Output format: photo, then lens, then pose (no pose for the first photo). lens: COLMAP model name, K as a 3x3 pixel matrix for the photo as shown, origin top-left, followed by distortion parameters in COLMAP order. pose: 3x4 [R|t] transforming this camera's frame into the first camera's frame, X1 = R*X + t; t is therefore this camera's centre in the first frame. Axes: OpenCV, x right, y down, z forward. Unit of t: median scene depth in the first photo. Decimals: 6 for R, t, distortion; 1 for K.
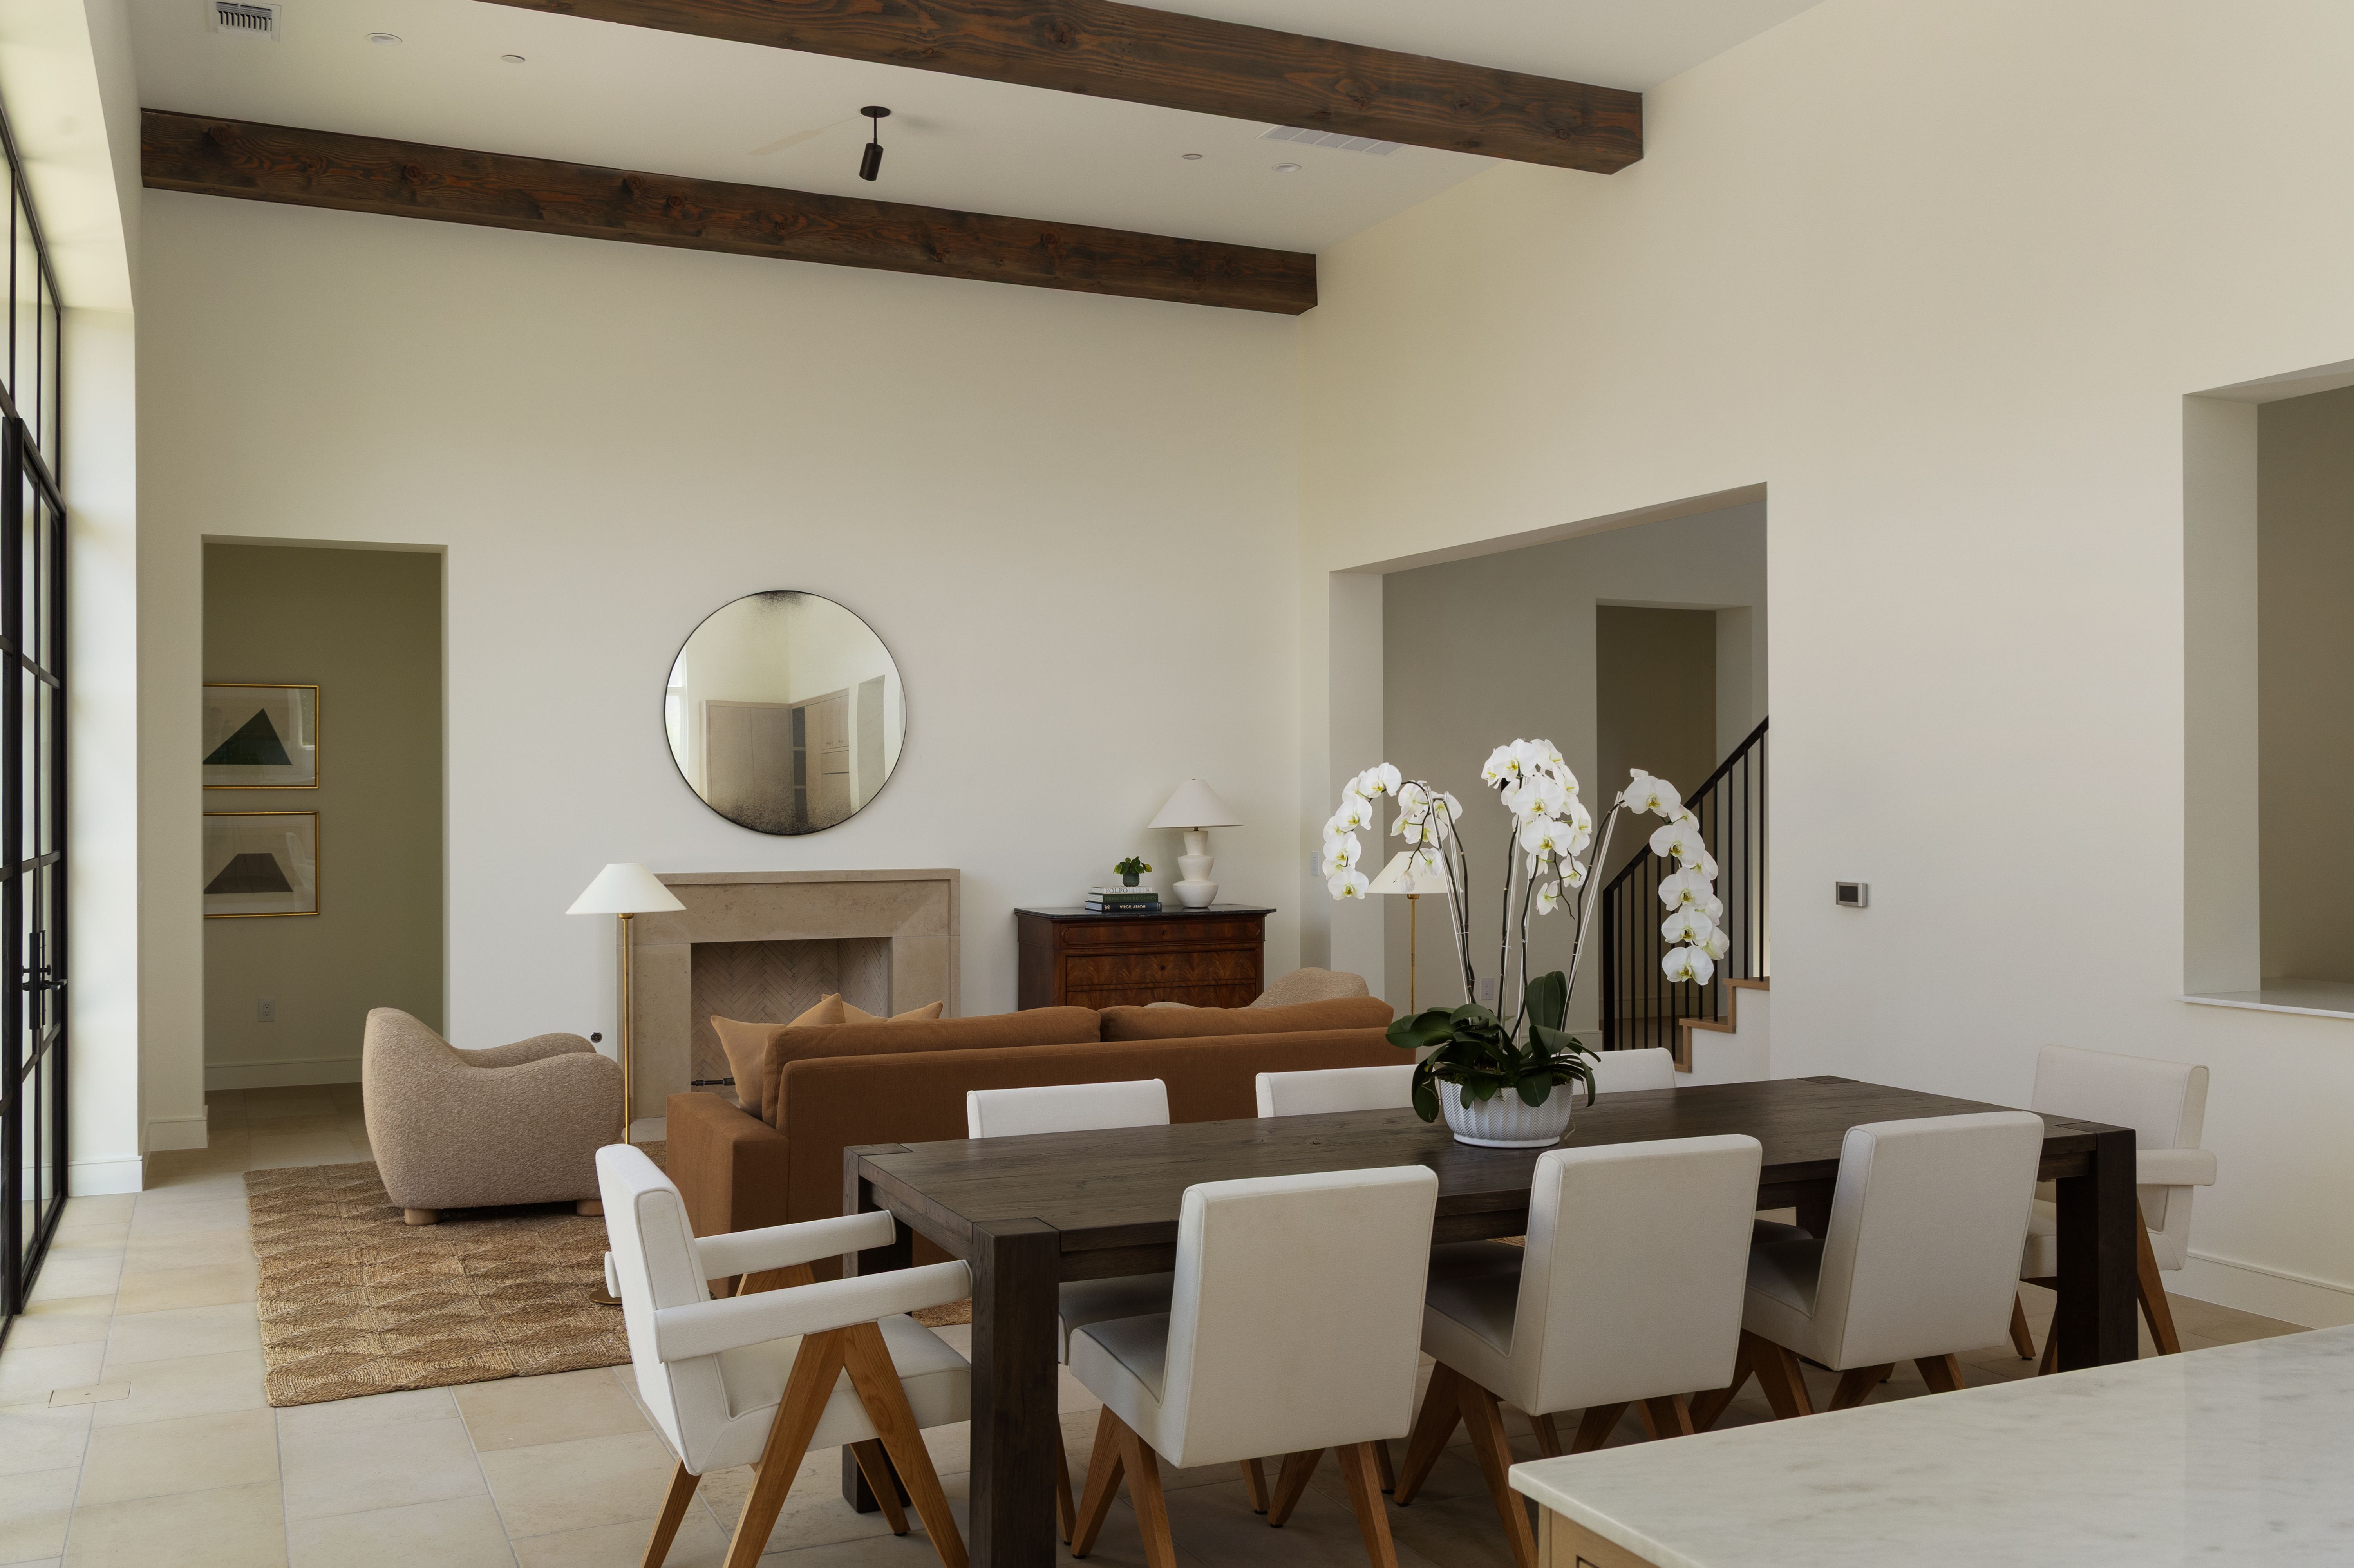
lens RADIAL K [[2048.6, 0, 1178.3], [0, 2048.6, 800.7], [0, 0, 1]] dist [-0.018508, 0.001754]
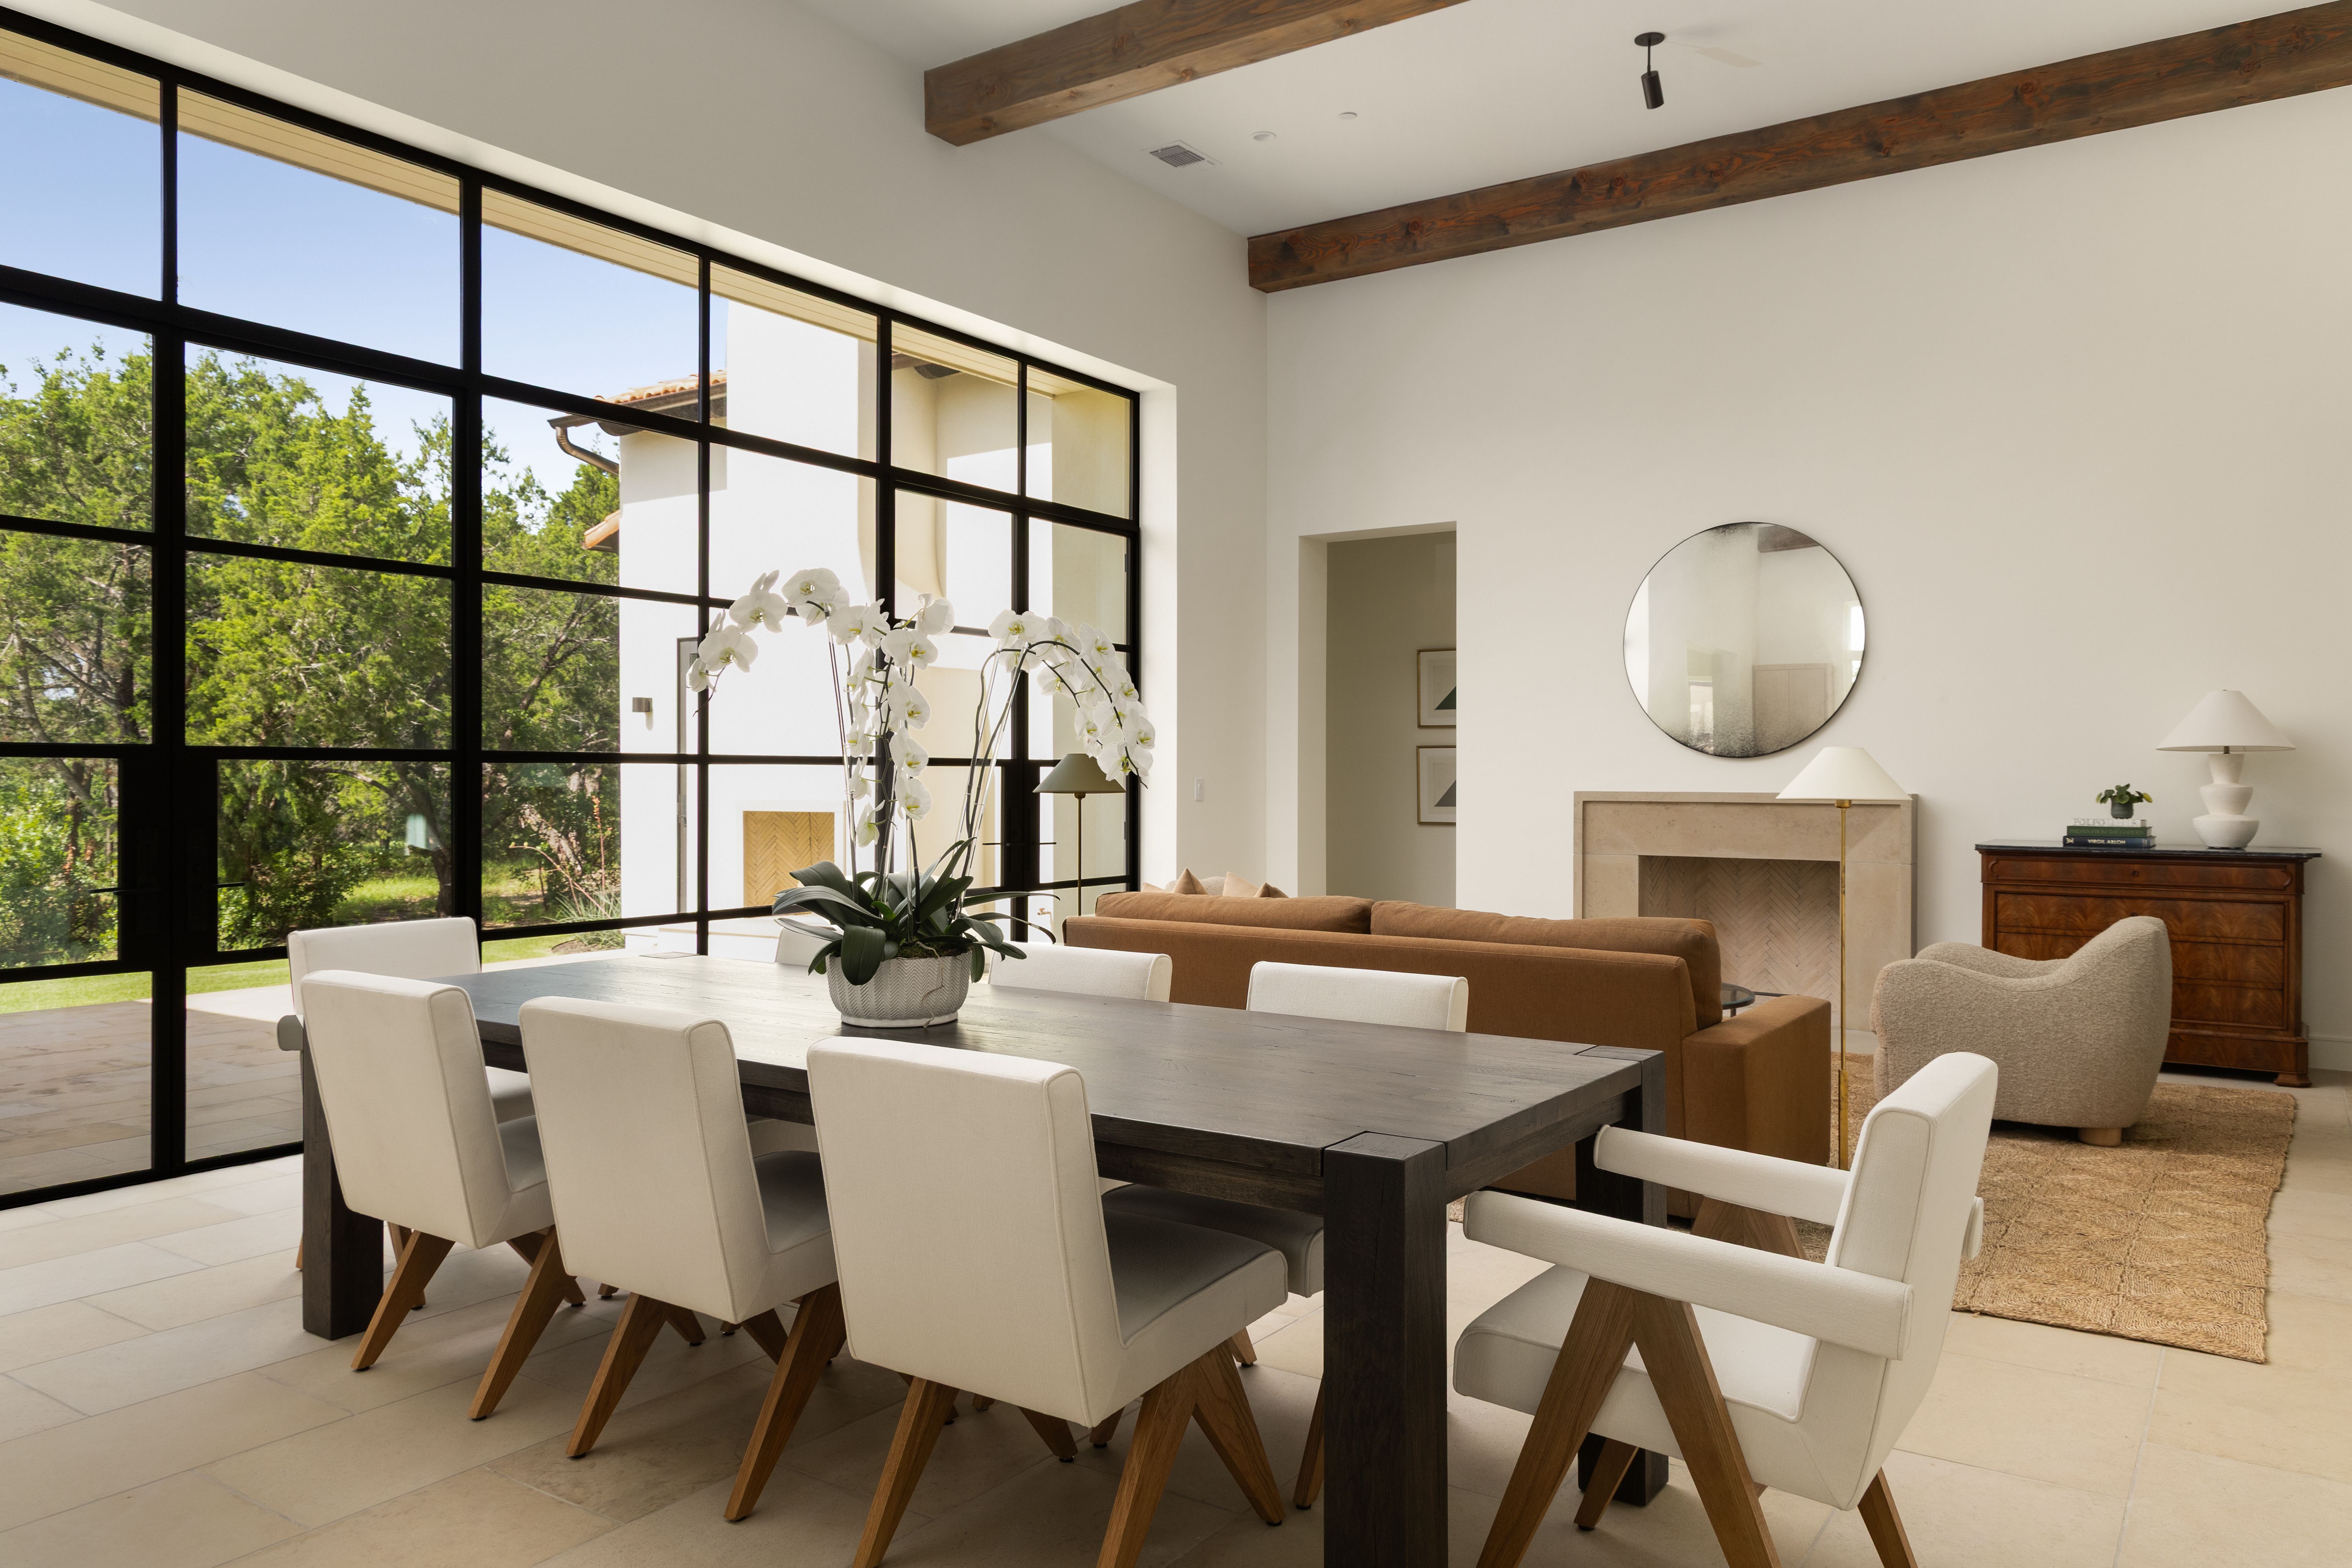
lens RADIAL K [[1630.6, 0, 1169.5], [0, 1630.6, 779.7], [0, 0, 1]] dist [0.007663, -0.003066]
pose [[0.506566, 0.005061, -0.862187, 0.377417], [-0.004498, 0.999985, 0.003227, 0.026456], [0.862190, 0.002244, 0.506581, 0.331139]]
